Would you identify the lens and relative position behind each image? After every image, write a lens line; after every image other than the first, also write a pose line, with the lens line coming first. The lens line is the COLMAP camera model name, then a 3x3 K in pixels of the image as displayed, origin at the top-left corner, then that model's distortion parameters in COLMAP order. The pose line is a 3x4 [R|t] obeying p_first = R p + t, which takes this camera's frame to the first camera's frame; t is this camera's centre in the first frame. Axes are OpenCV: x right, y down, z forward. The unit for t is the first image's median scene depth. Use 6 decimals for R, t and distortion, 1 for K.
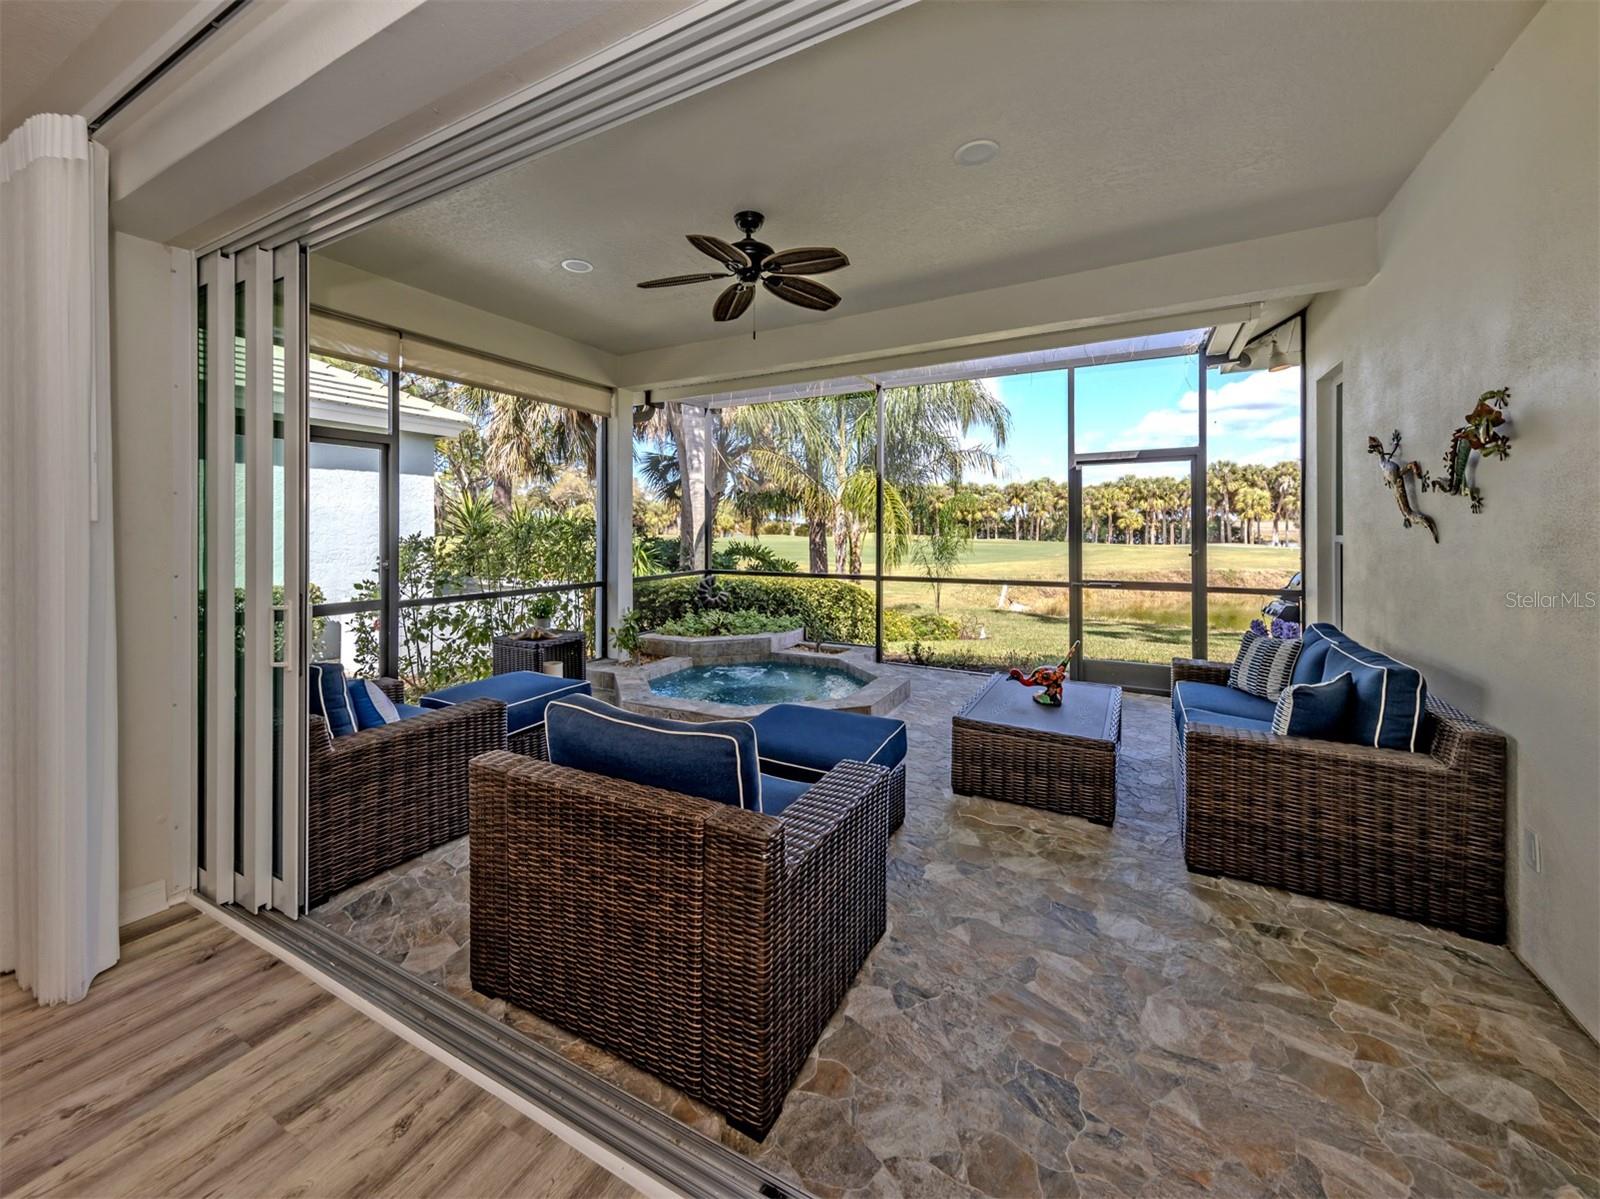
lens RADIAL K [[647.0, 0, 755.7], [0, 647.0, 530.1], [0, 0, 1]] dist [0.013989, -0.000093]
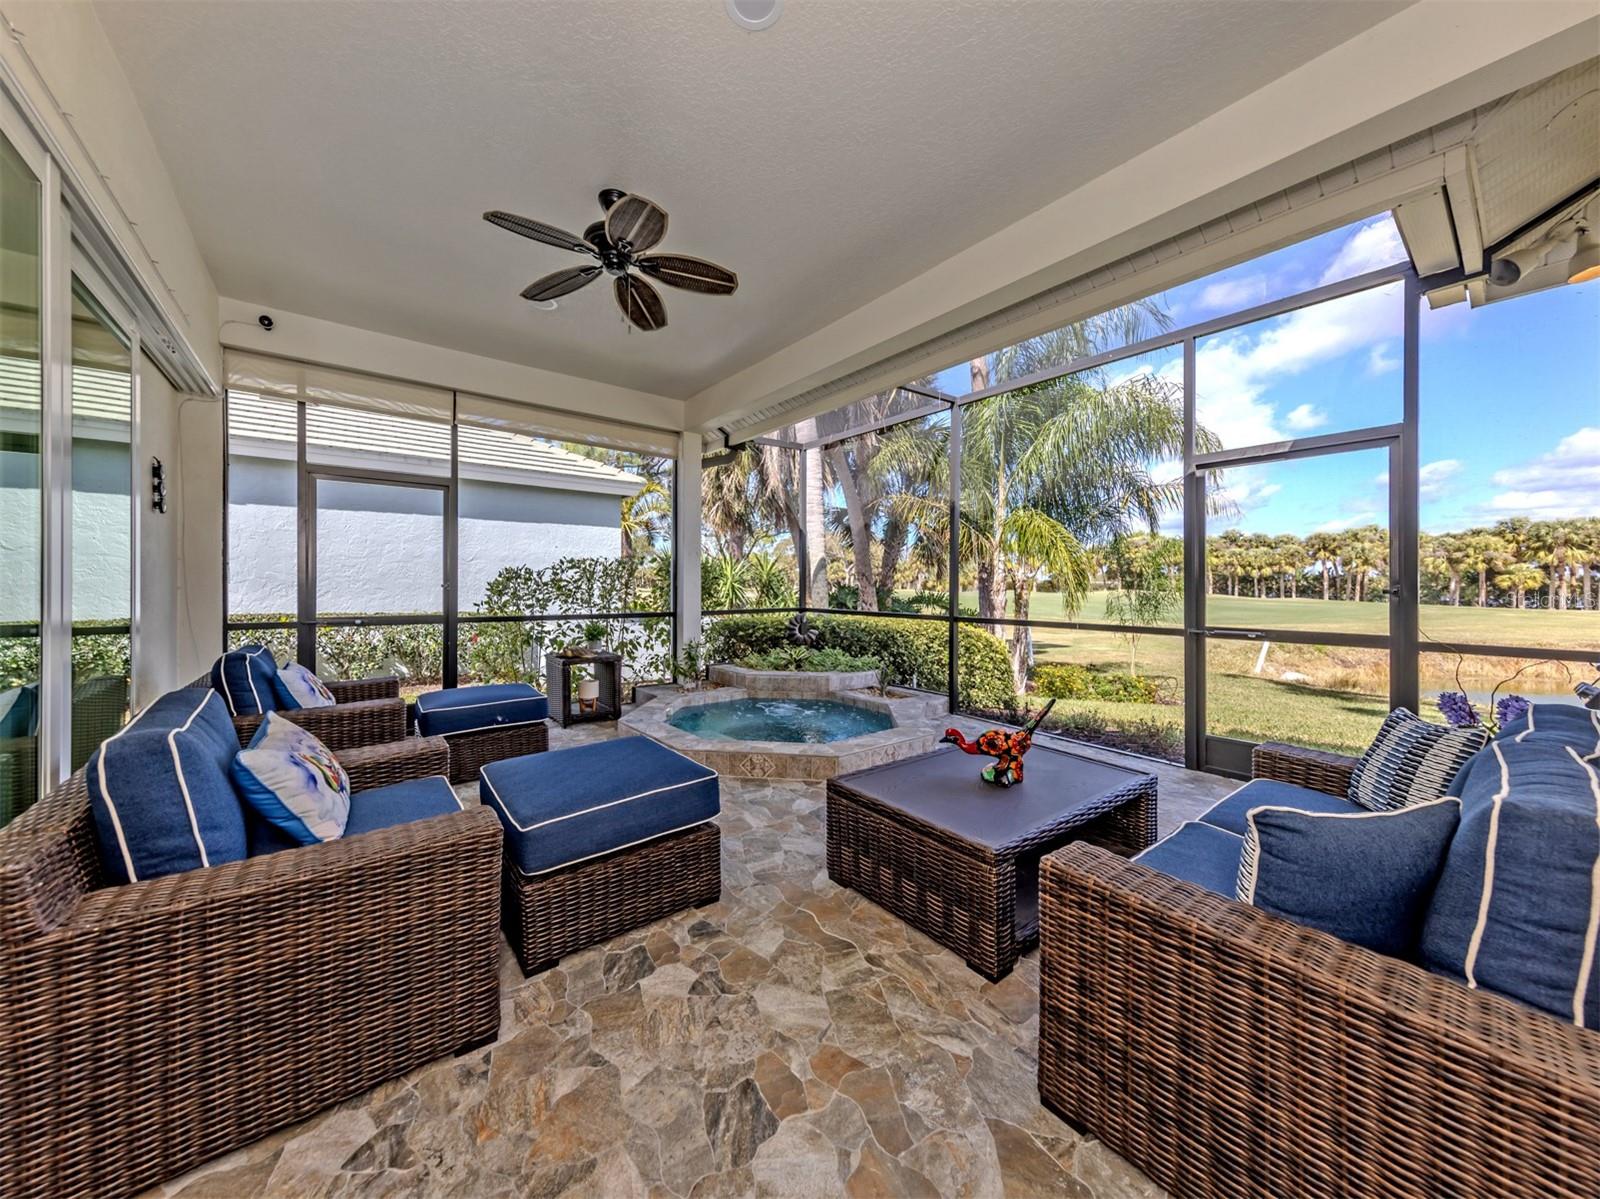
lens RADIAL K [[565.7, 0, 754.6], [0, 565.7, 582.4], [0, 0, 1]] dist [0.006969, 0.000414]
pose [[0.914532, 0.008643, -0.404421, 0.227368], [-0.010836, 0.999936, -0.003133, 0.026224], [0.404368, 0.007248, 0.914568, 0.159879]]
